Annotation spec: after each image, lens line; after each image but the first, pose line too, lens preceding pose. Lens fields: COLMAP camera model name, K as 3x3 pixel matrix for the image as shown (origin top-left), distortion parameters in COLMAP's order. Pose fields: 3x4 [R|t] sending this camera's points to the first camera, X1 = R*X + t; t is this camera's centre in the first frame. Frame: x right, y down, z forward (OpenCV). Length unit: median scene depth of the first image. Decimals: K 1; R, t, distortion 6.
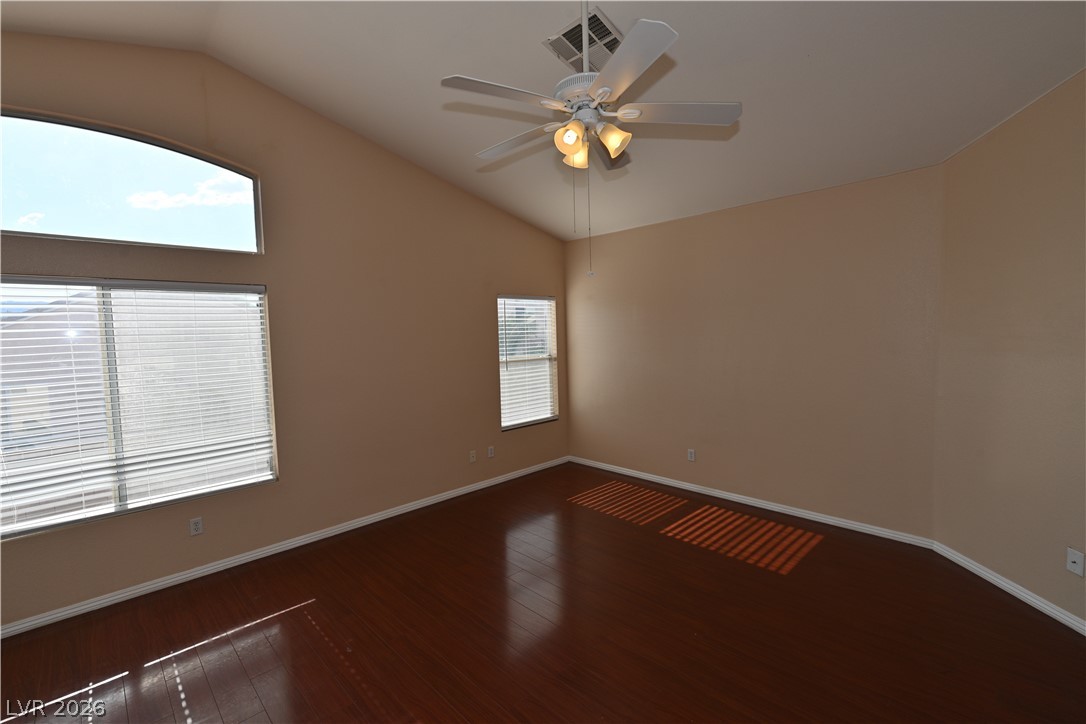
lens RADIAL K [[476.7, 0, 542.1], [0, 476.7, 357.9], [0, 0, 1]] dist [-0.003235, -0.000708]
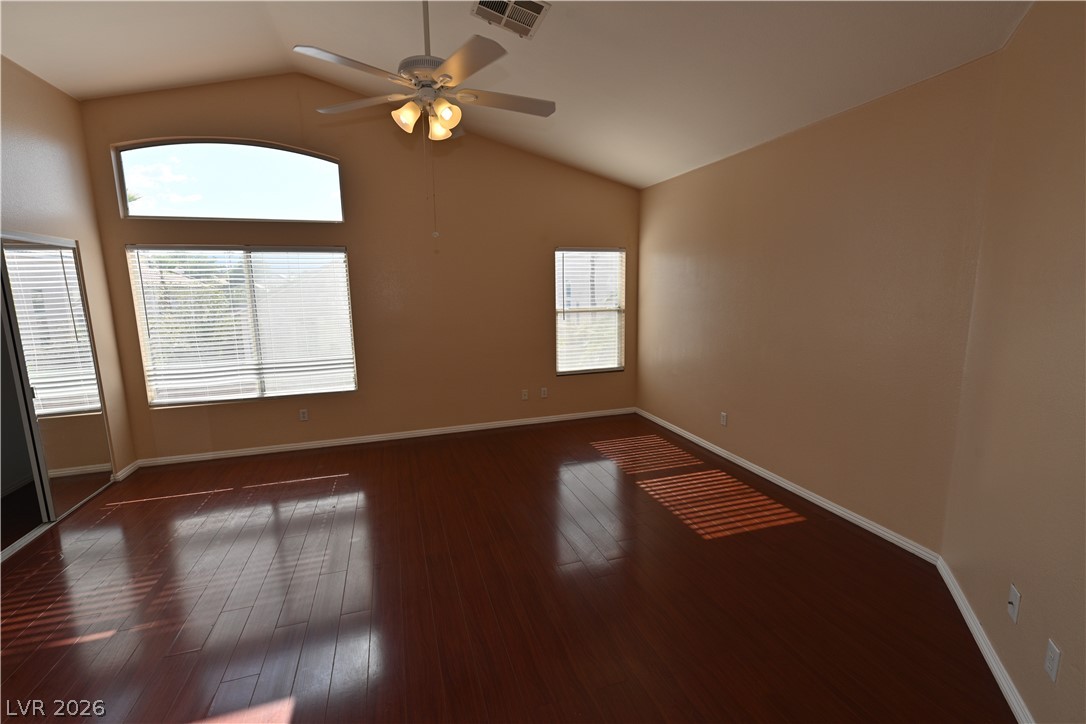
lens RADIAL K [[476.7, 0, 542.2], [0, 476.7, 362.5], [0, 0, 1]] dist [-0.003235, -0.000708]
pose [[0.897290, 0.080671, -0.434008, 0.419811], [-0.032457, 0.992556, 0.117388, -0.002833], [0.440246, -0.091244, 0.893229, 0.017042]]
